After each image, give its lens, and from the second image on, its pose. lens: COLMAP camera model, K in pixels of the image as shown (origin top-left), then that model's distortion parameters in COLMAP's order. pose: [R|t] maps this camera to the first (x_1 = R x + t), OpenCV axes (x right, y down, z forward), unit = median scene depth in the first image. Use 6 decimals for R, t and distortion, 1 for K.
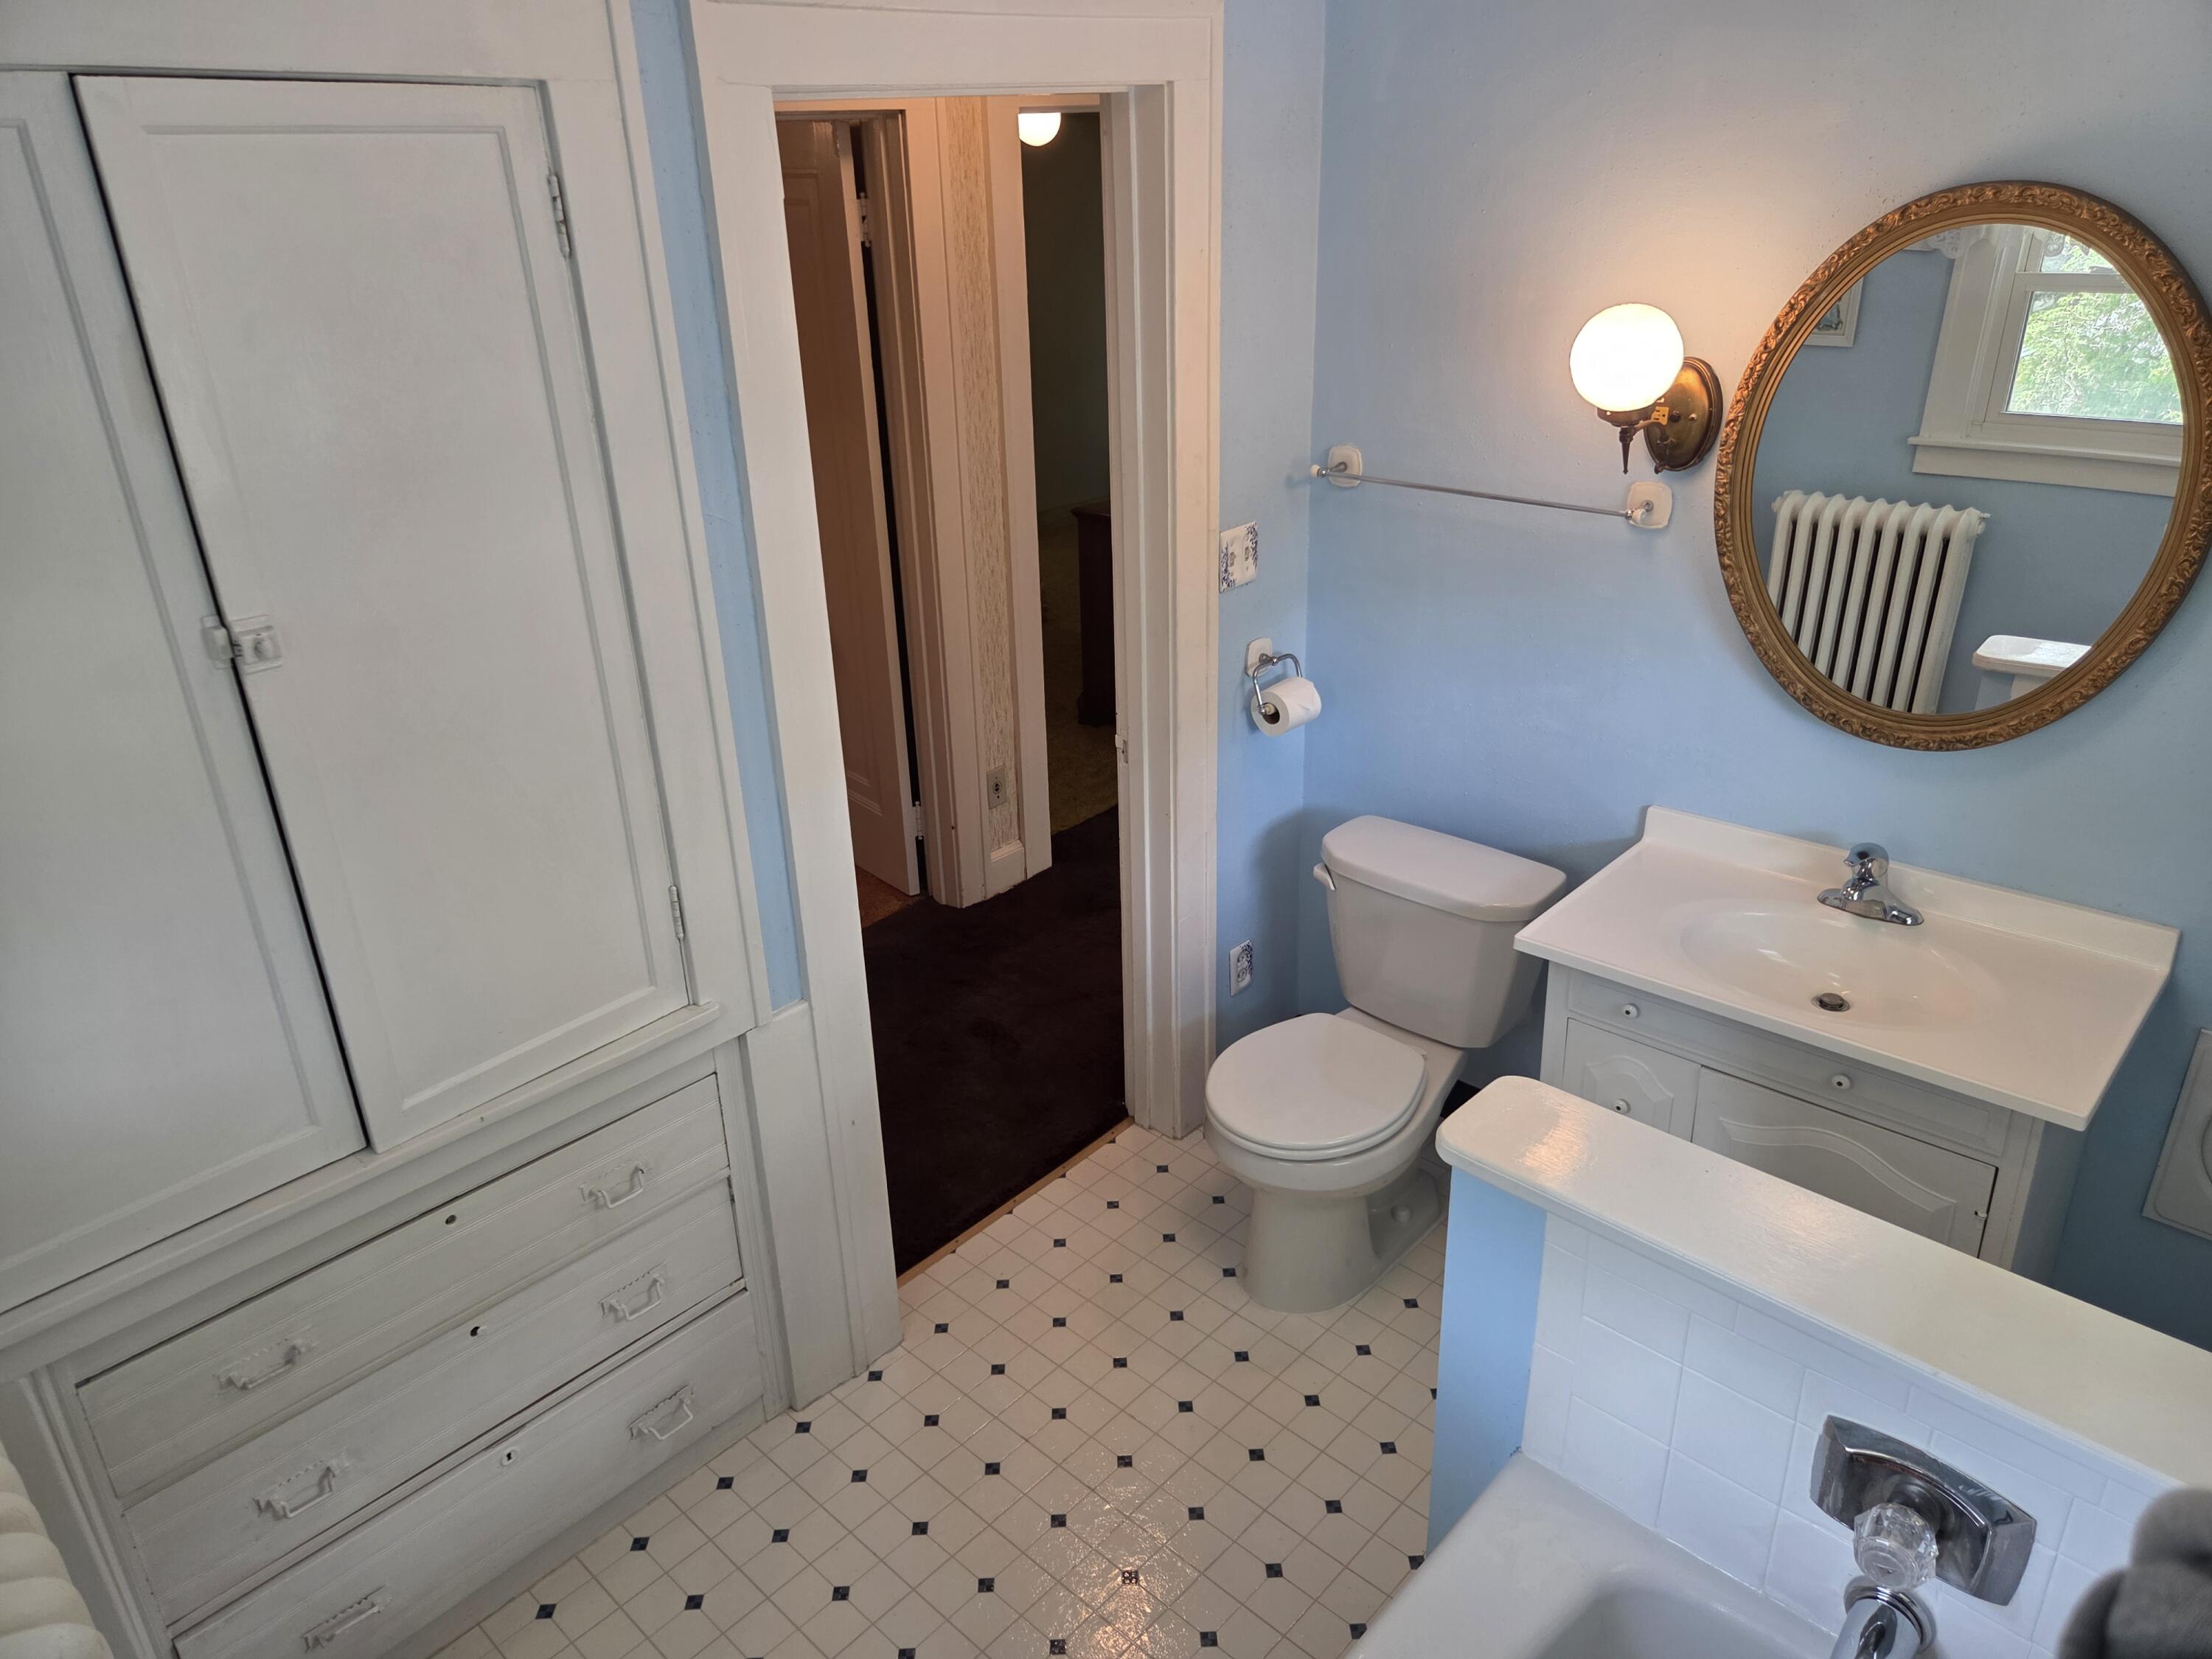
lens RADIAL K [[1483.4, 0, 1109.0], [0, 1483.4, 829.6], [0, 0, 1]] dist [0.060750, -0.038199]
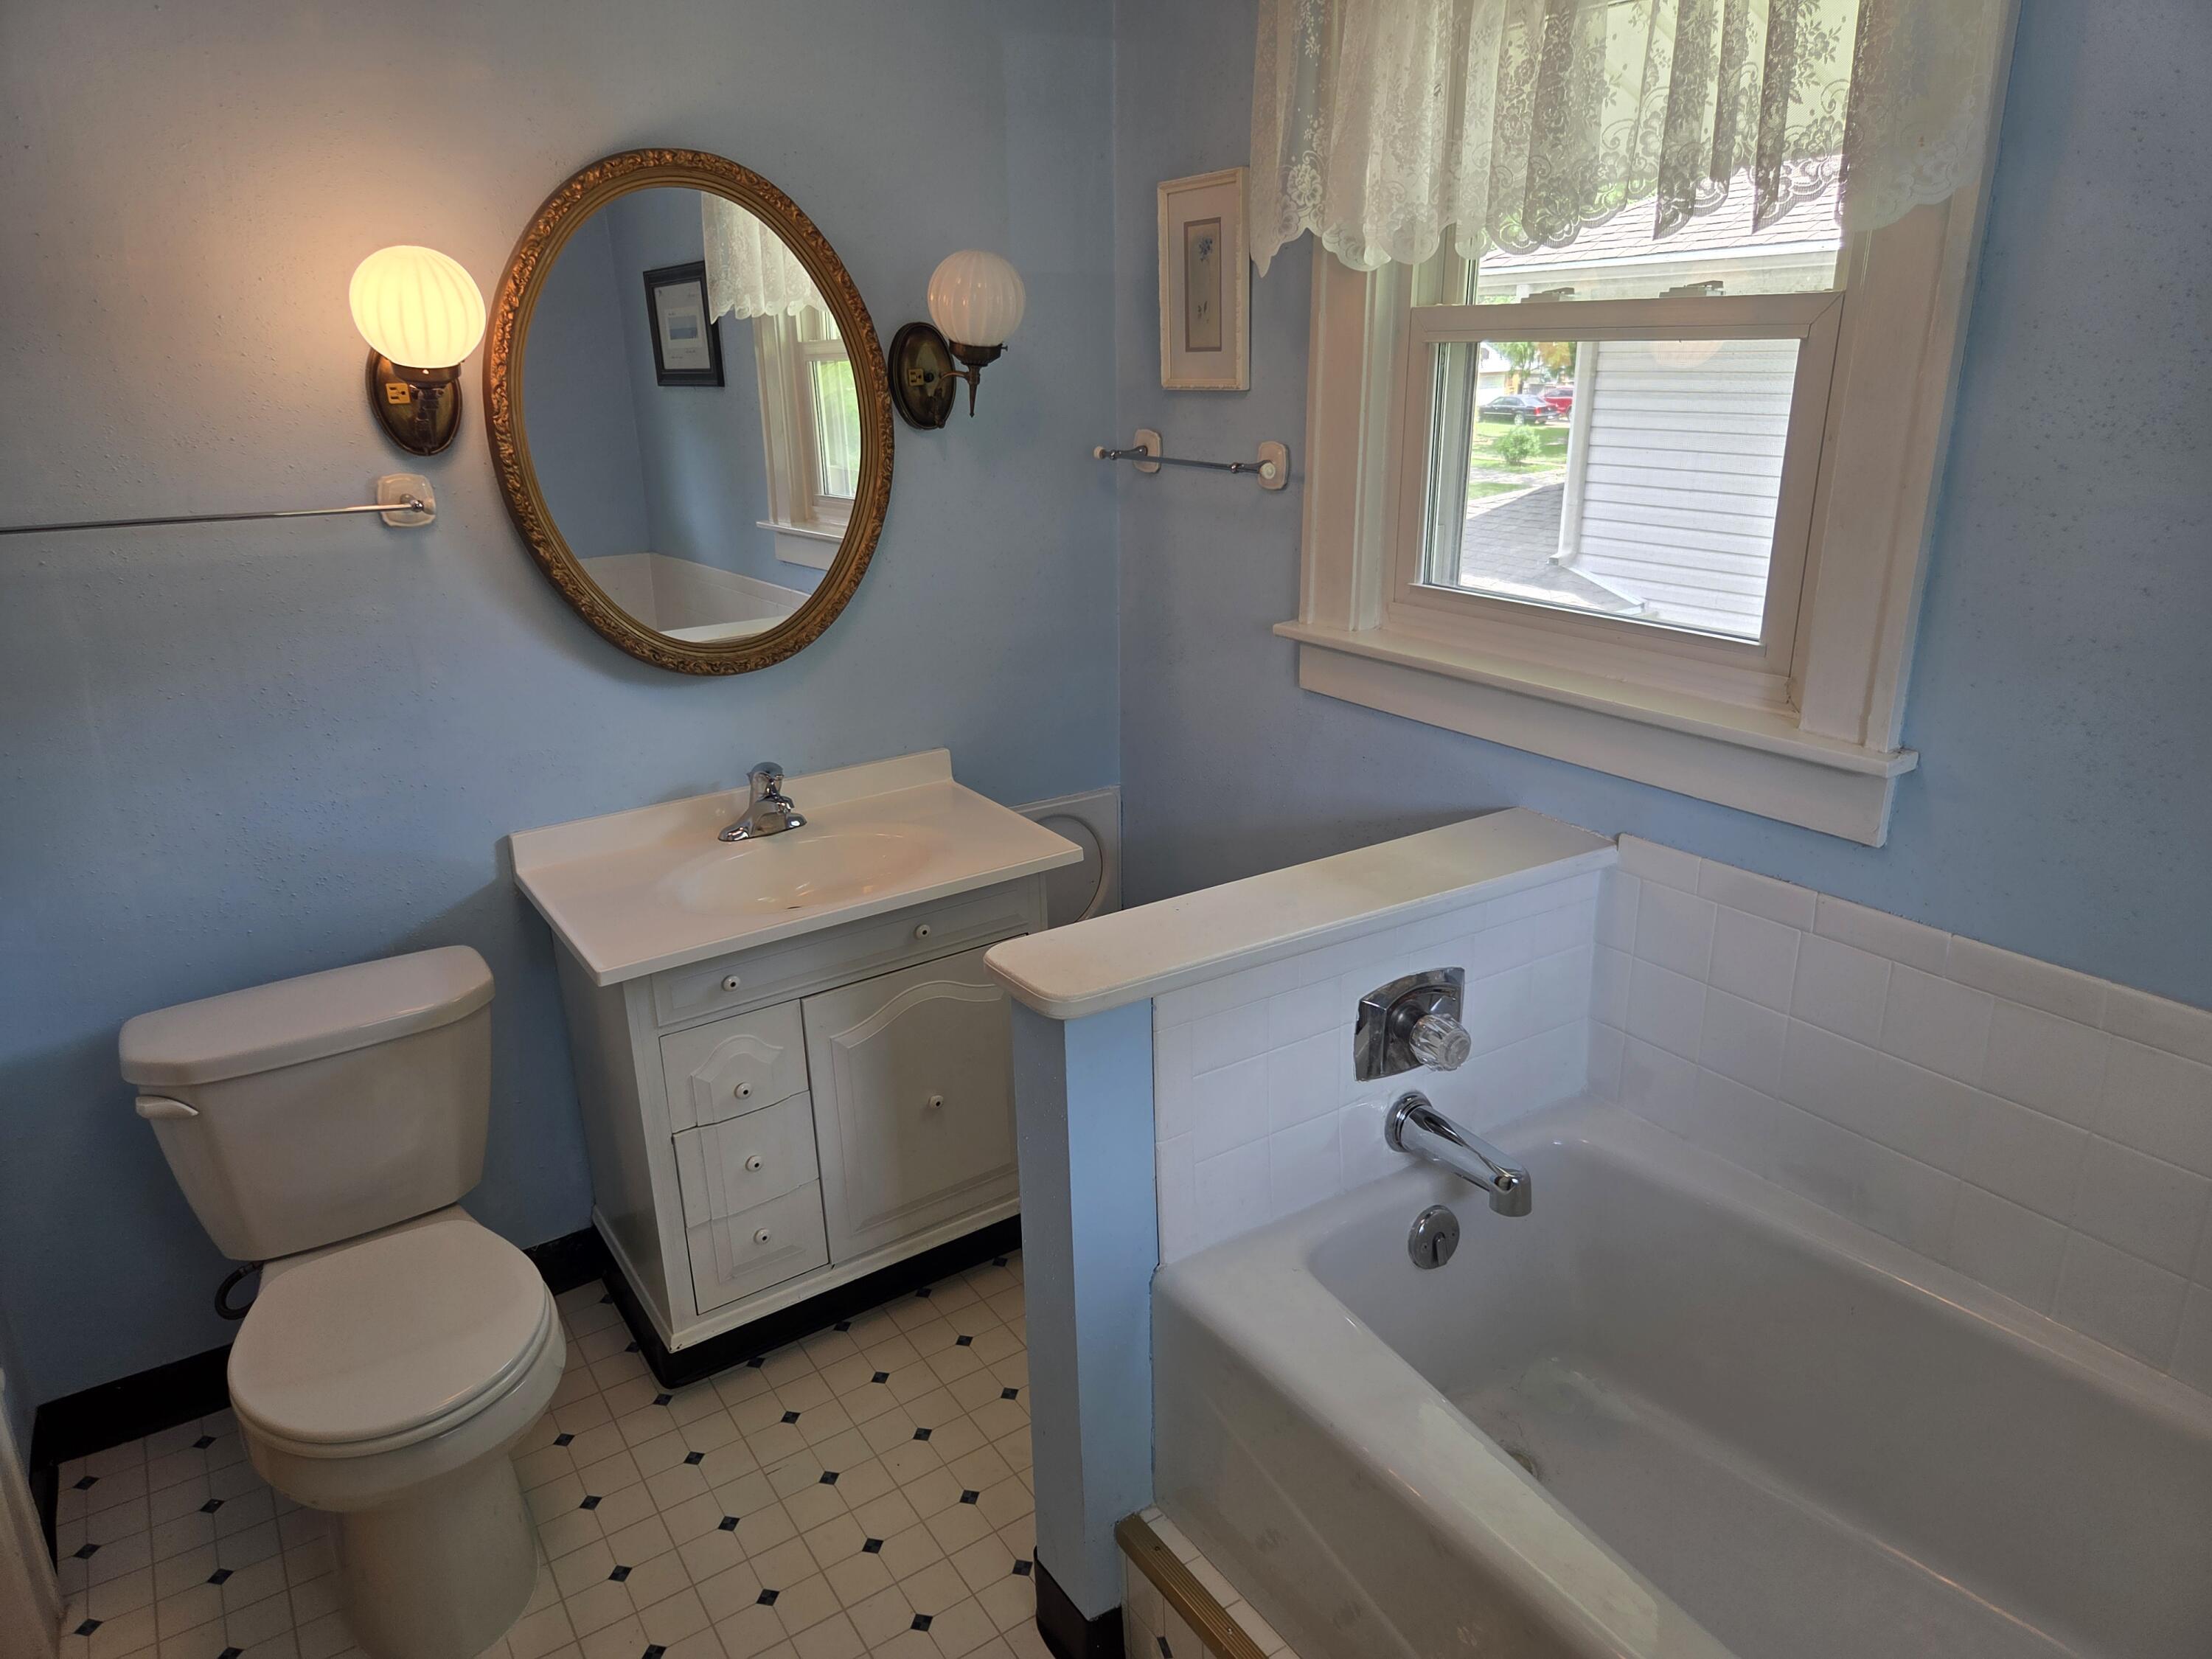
lens RADIAL K [[1483.4, 0, 1110.8], [0, 1483.4, 829.4], [0, 0, 1]] dist [0.060750, -0.038199]
pose [[0.239794, -0.284210, 0.928291, -0.435987], [0.411535, 0.895785, 0.167952, -0.024703], [-0.879283, 0.341750, 0.331766, 0.442565]]
